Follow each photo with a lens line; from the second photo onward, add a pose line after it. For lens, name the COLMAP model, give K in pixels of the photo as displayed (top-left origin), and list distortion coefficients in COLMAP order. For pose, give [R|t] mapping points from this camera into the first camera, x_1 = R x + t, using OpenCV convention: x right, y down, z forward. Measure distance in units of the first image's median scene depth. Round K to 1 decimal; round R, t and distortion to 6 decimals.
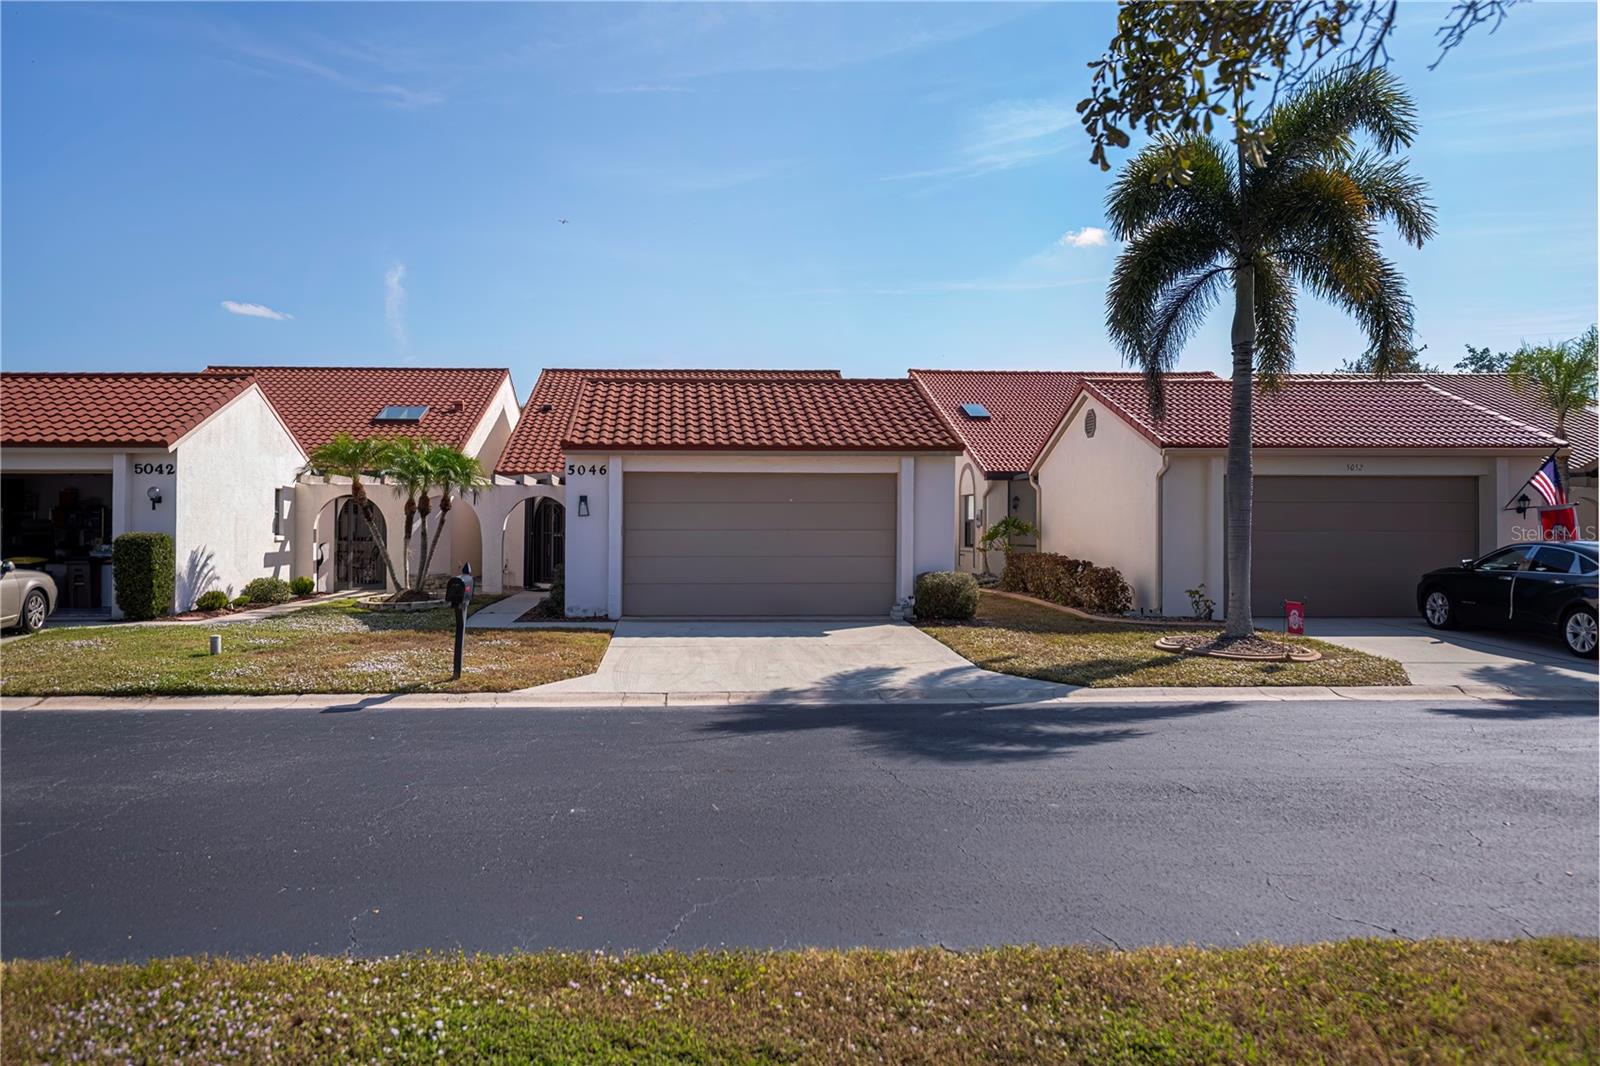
lens RADIAL K [[1251.7, 0, 800.0], [0, 1251.7, 533.0], [0, 0, 1]] dist [0.001754, 0.003185]
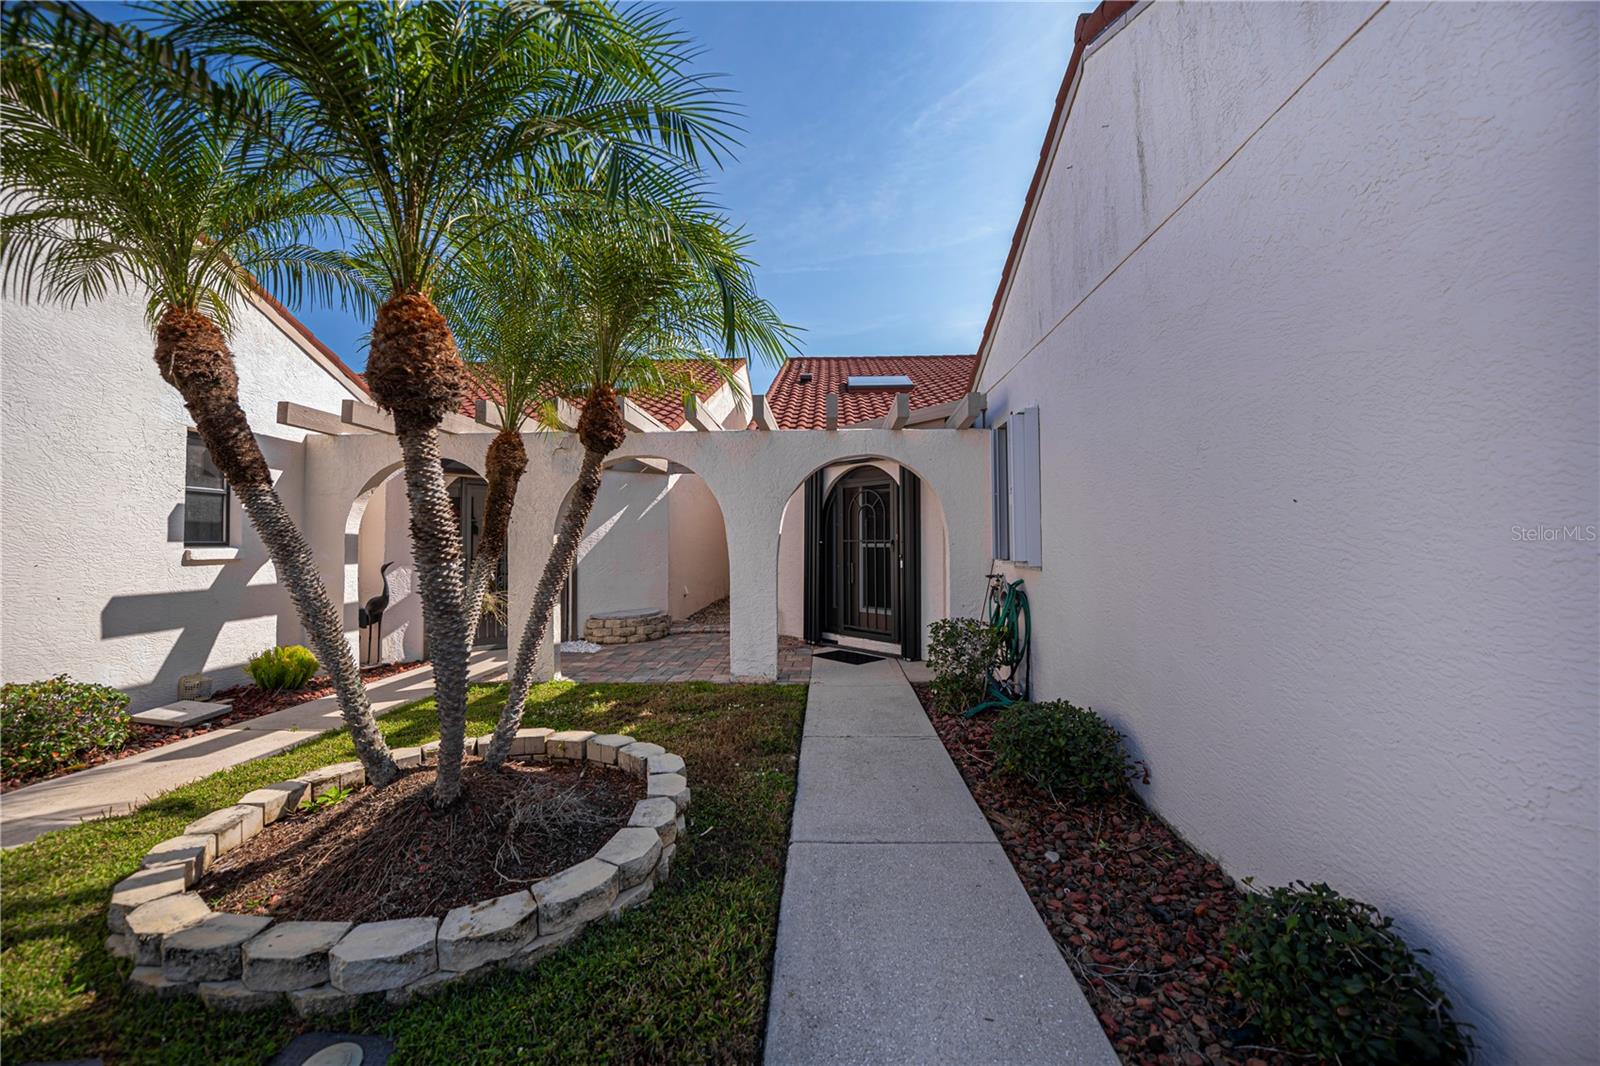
lens RADIAL K [[616.2, 0, 800.0], [0, 616.2, 533.0], [0, 0, 1]] dist [0.000158, -0.000069]
pose [[0.998422, -0.003046, -0.056077, -0.236310], [0.001684, 0.999703, -0.024319, 0.002446], [0.056134, 0.024186, 0.998130, 0.880735]]
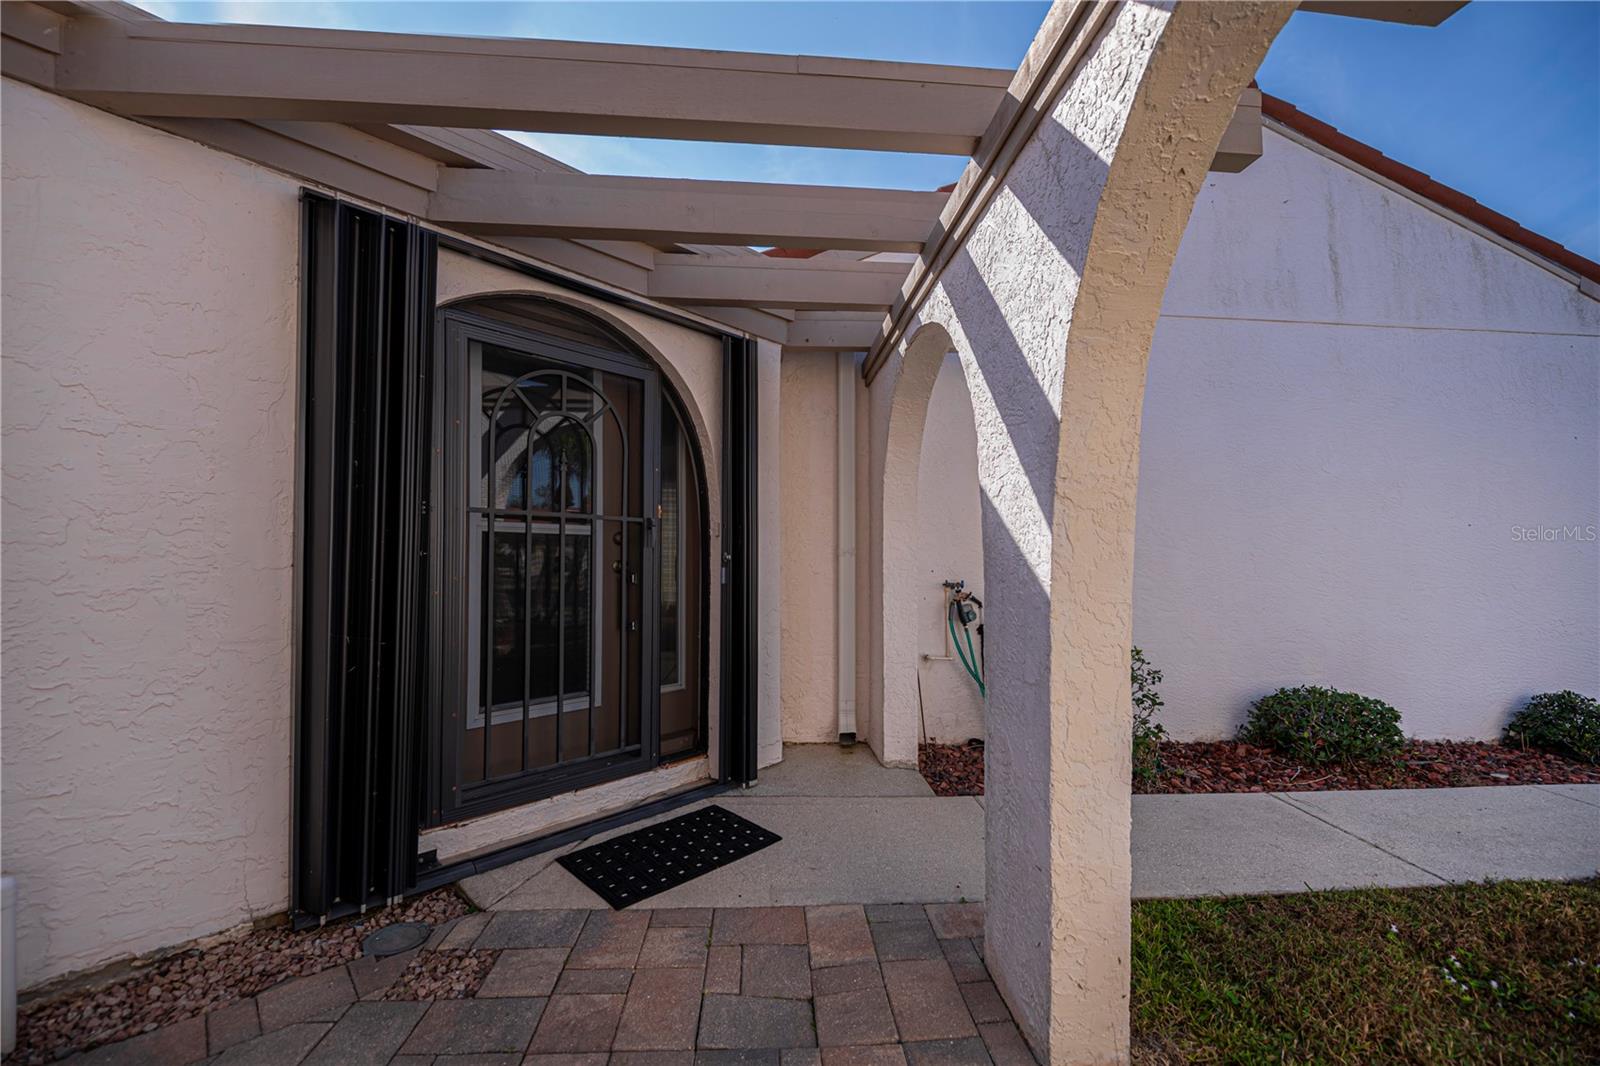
lens RADIAL K [[616.2, 0, 800.0], [0, 616.2, 533.0], [0, 0, 1]] dist [0.000158, -0.000069]
pose [[-0.054857, 0.029909, 0.998046, -0.333996], [0.001913, 0.999553, -0.029849, 0.006512], [-0.998492, 0.000271, -0.054890, 1.168238]]
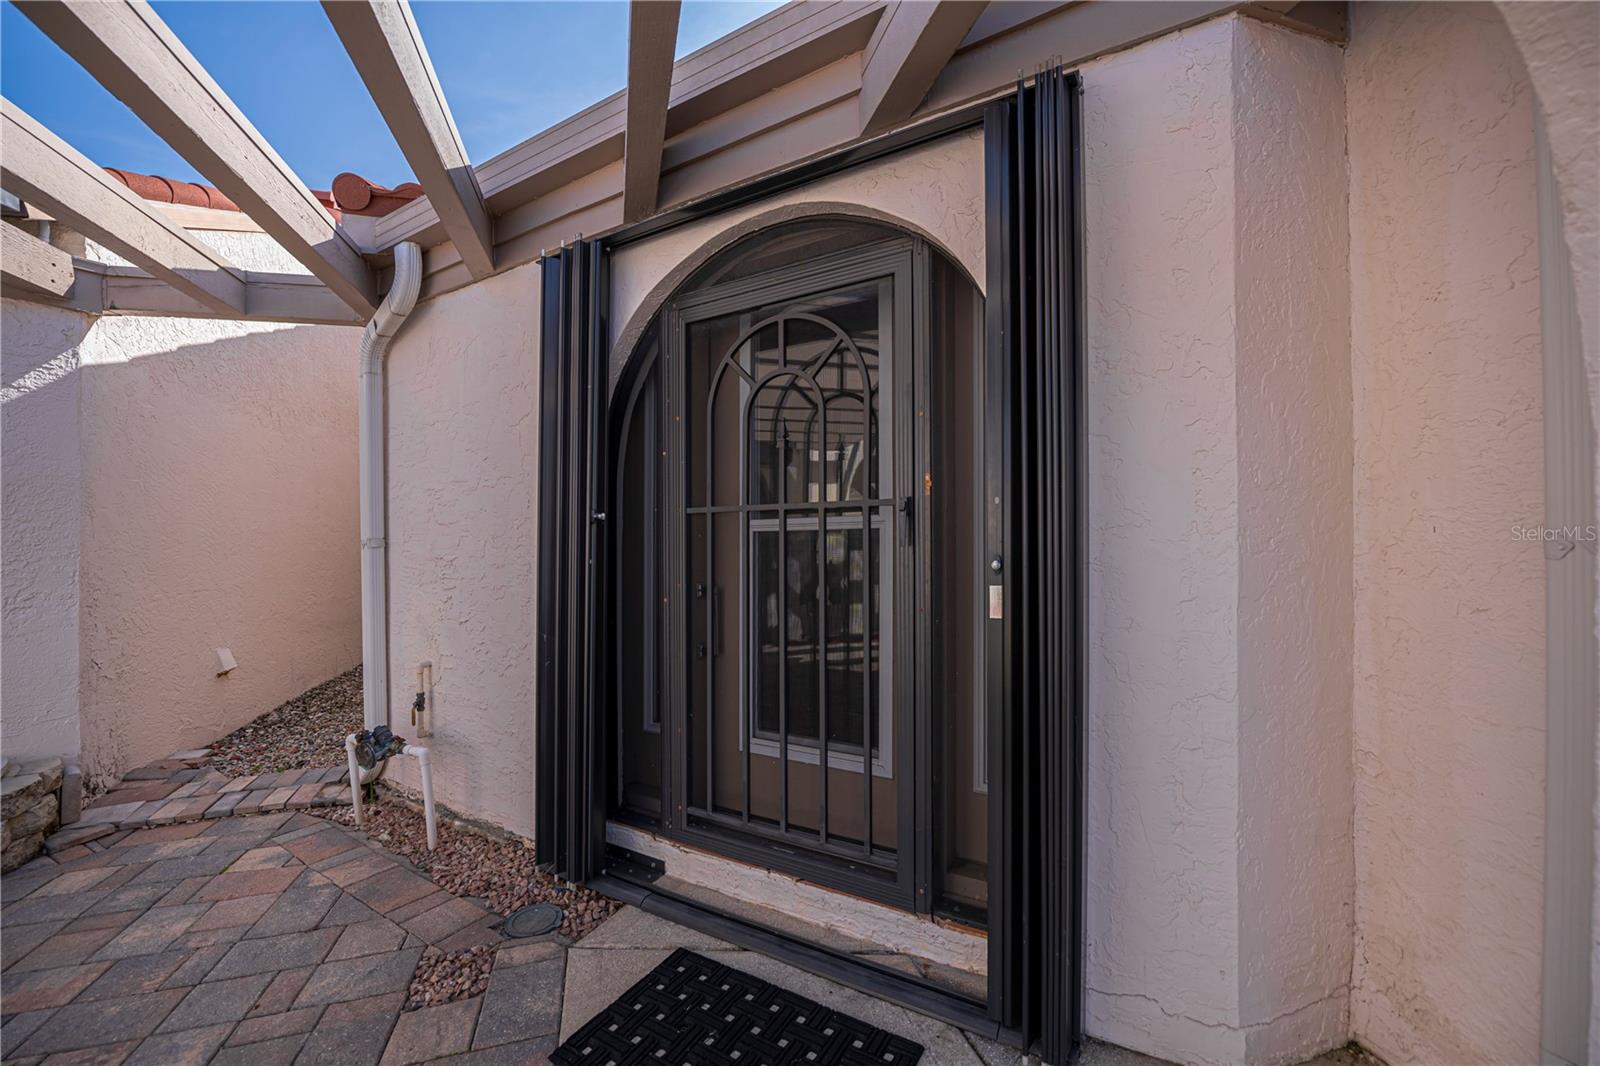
lens RADIAL K [[616.2, 0, 800.0], [0, 616.2, 533.0], [0, 0, 1]] dist [0.000158, -0.000069]
pose [[0.950292, -0.010889, 0.311169, -0.245021], [0.021350, 0.999315, -0.030232, 0.006161], [-0.310627, 0.035373, 0.949874, 1.123620]]
